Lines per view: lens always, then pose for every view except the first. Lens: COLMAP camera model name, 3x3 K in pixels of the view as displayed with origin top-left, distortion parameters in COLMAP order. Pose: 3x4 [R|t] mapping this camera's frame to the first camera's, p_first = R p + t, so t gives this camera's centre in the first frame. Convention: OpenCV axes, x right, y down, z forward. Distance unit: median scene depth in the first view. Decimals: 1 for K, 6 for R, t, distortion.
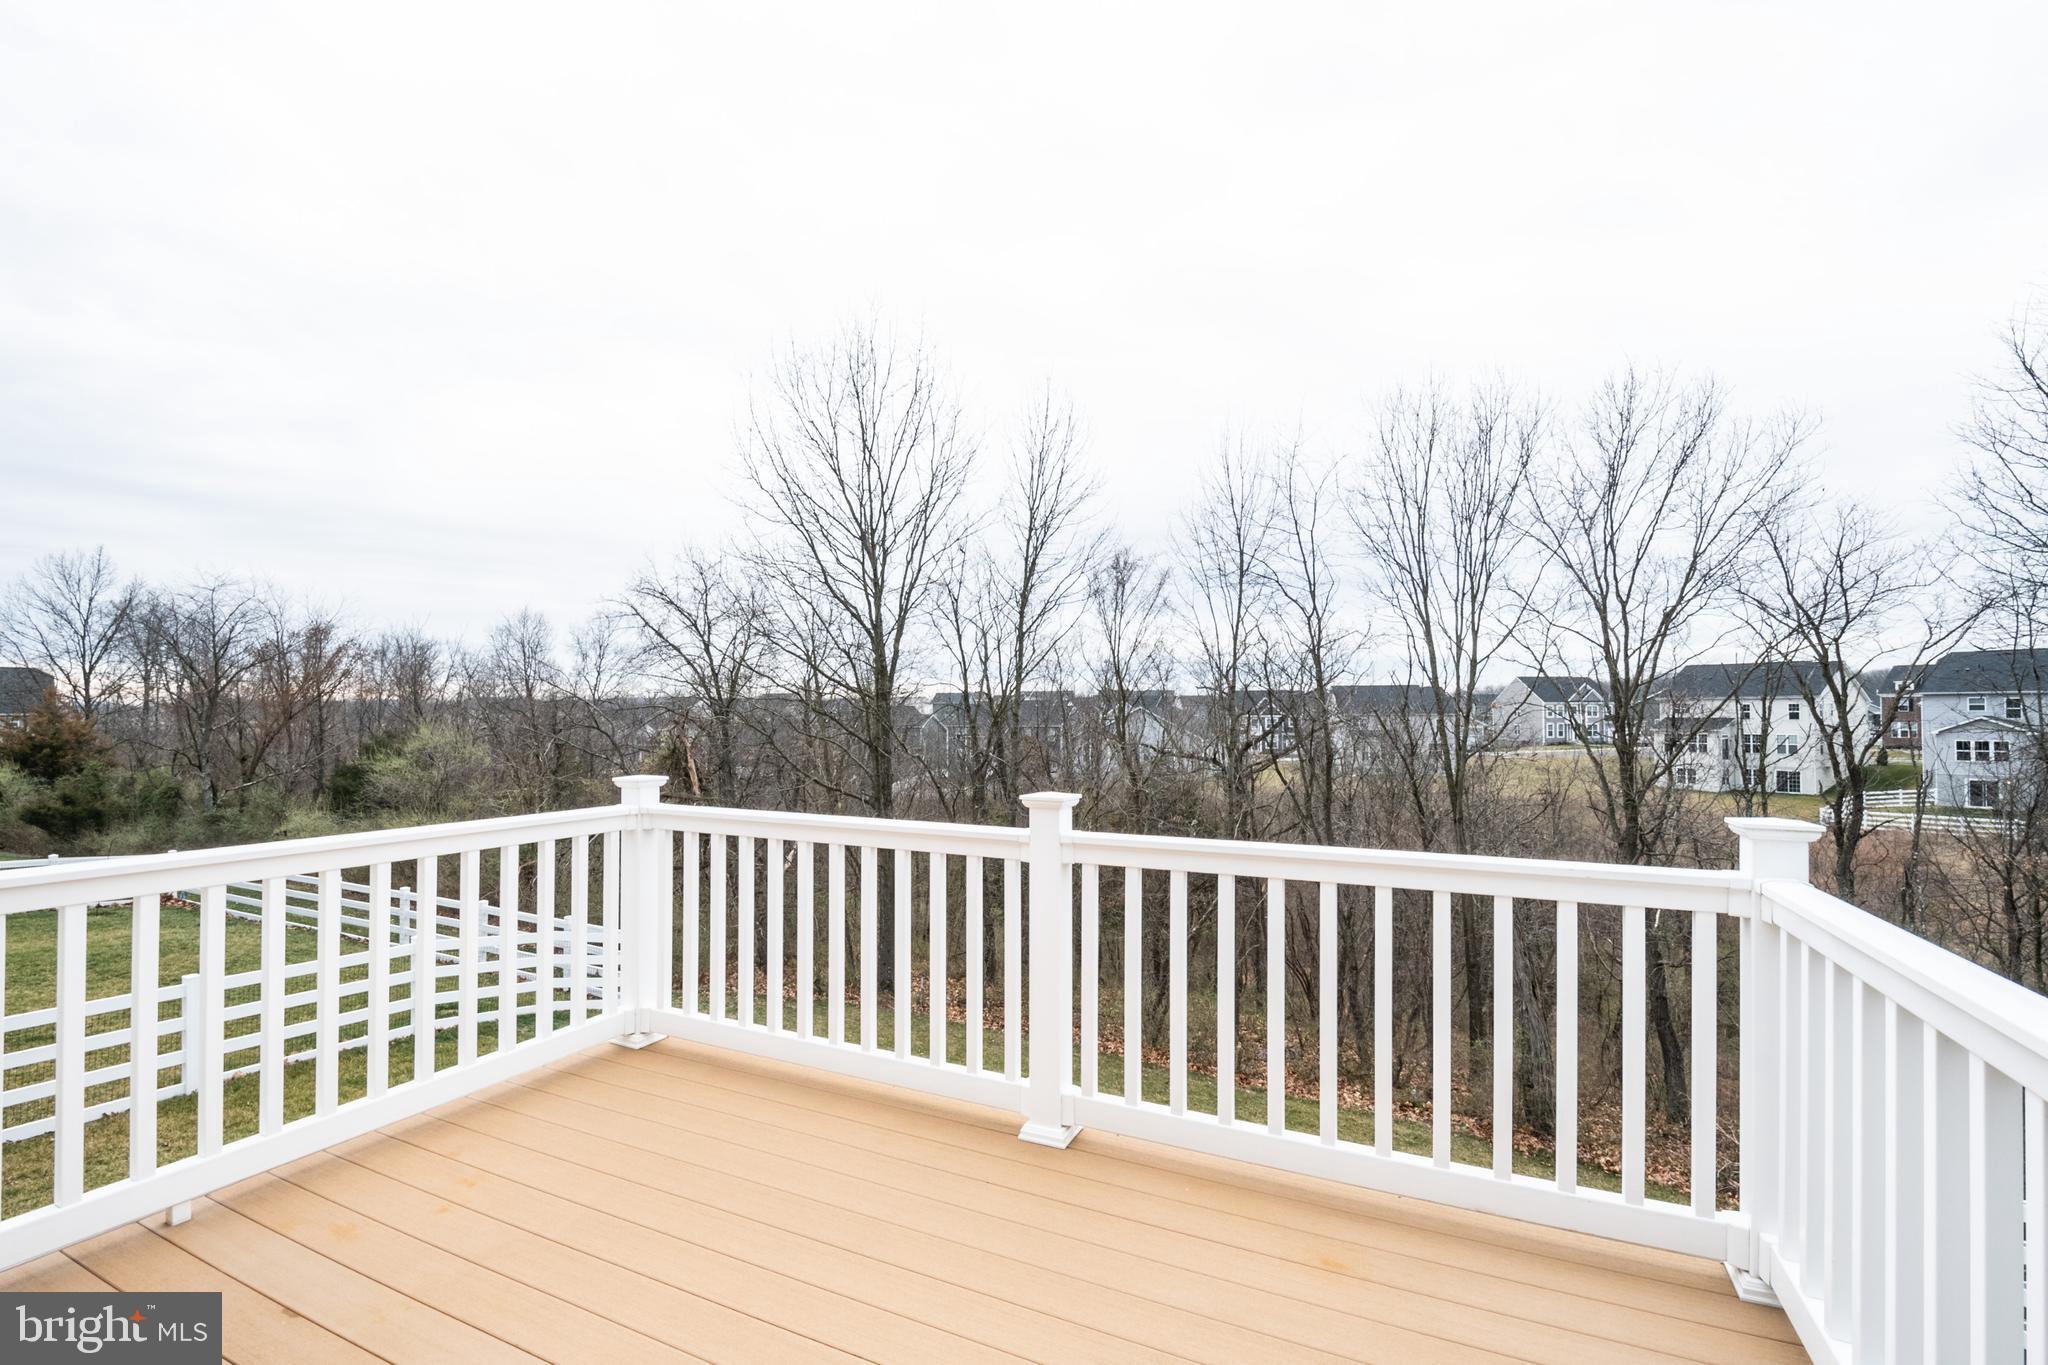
lens RADIAL K [[900.8, 0, 1053.5], [0, 900.8, 697.9], [0, 0, 1]] dist [0.002256, -0.009971]
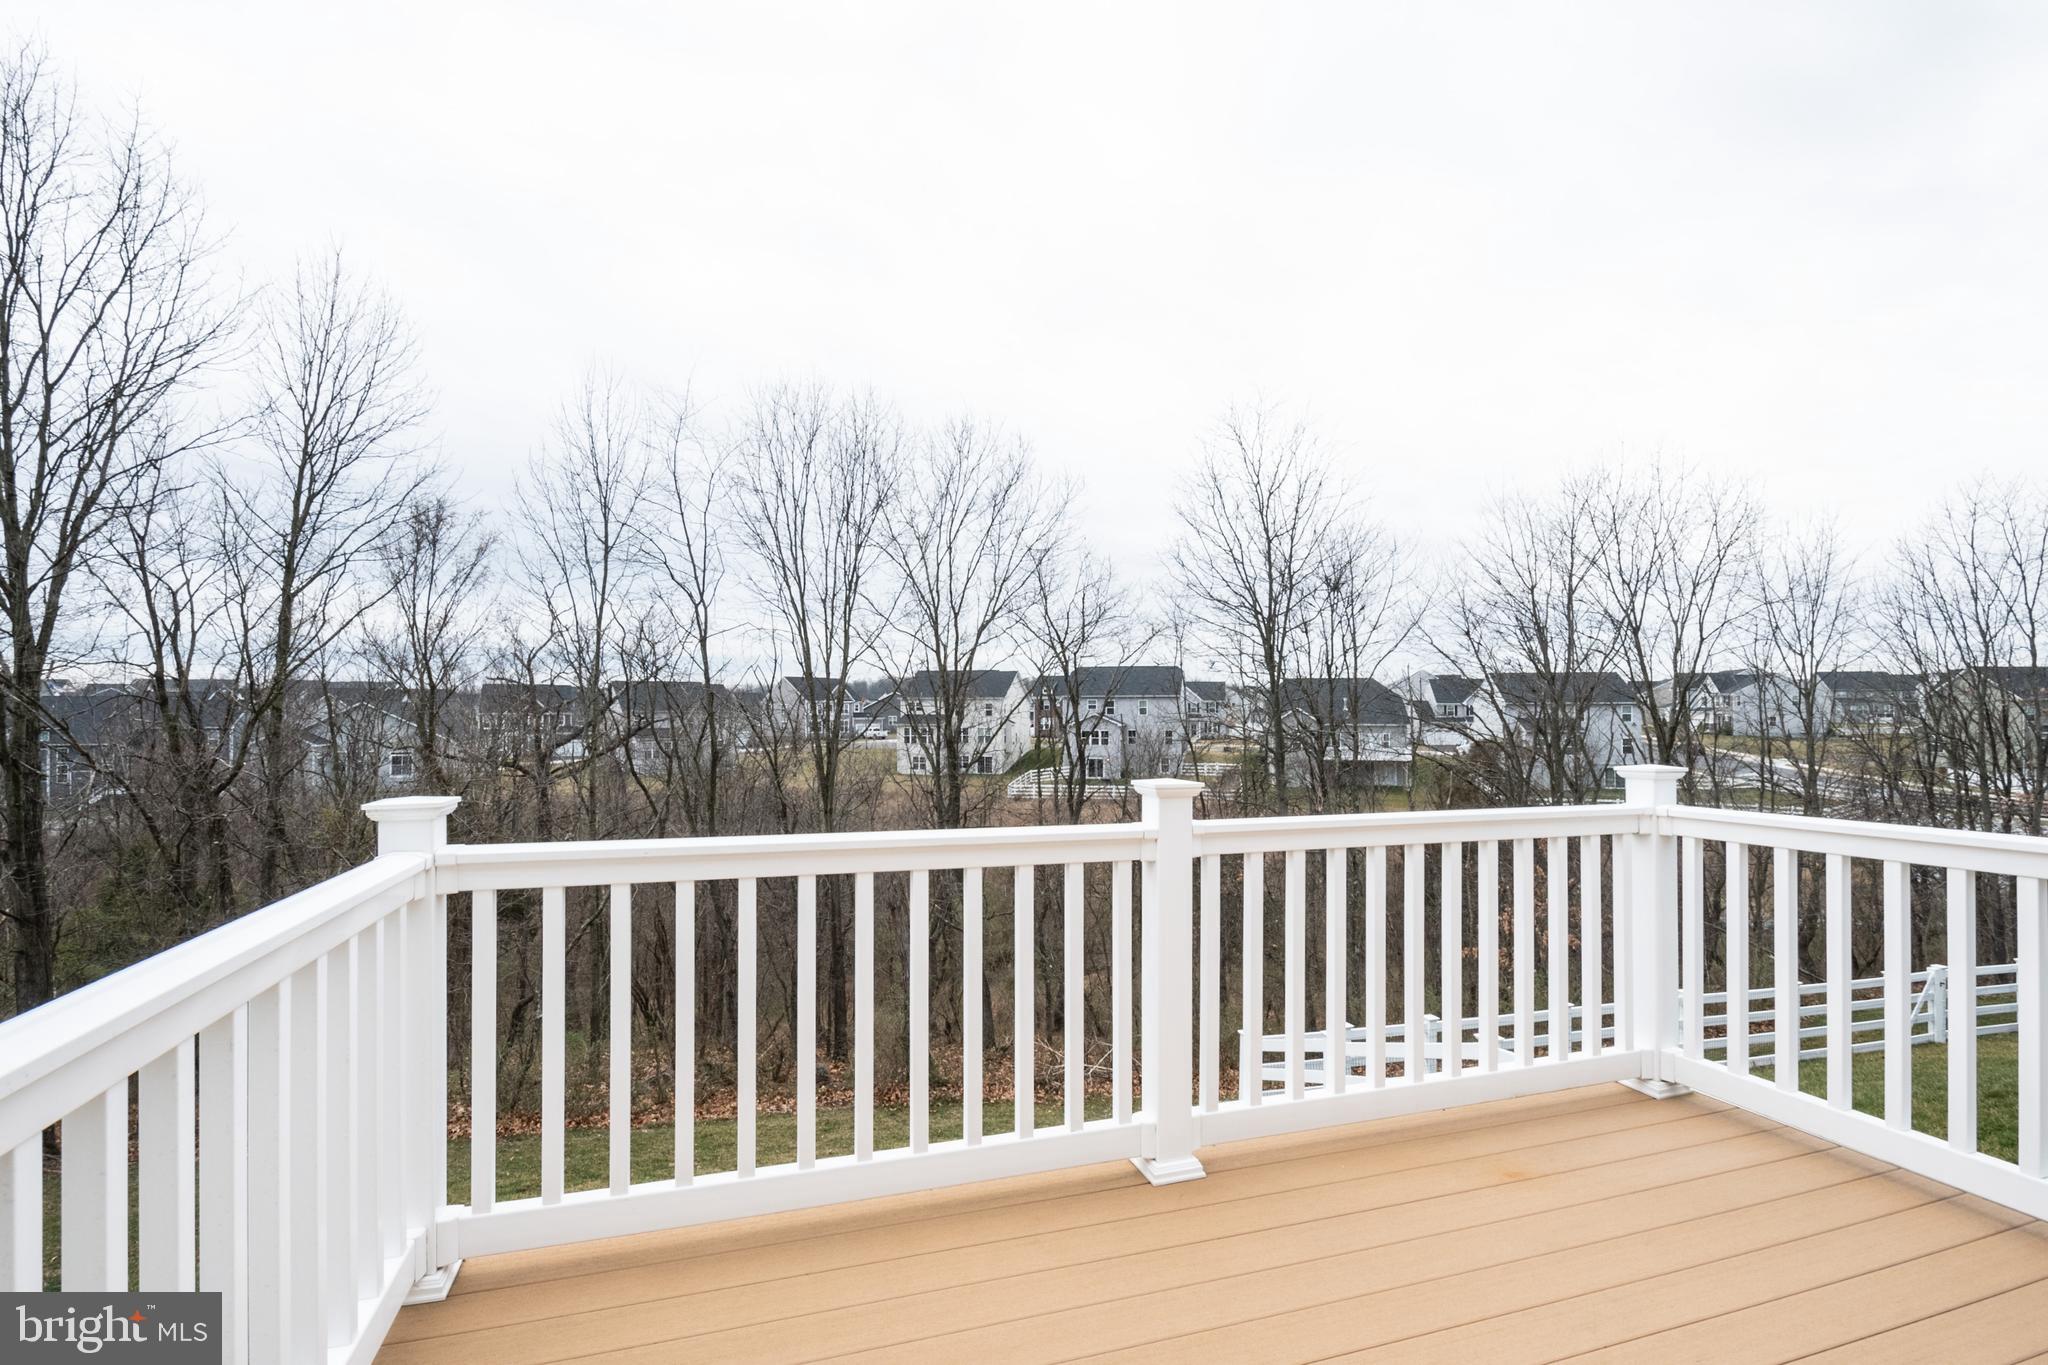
lens RADIAL K [[900.8, 0, 1026.1], [0, 900.8, 696.9], [0, 0, 1]] dist [0.002256, -0.009971]
pose [[0.740445, 0.007048, 0.672080, -0.426990], [-0.011723, 0.999928, 0.002430, 0.015302], [-0.672015, -0.009678, 0.740474, 0.273393]]
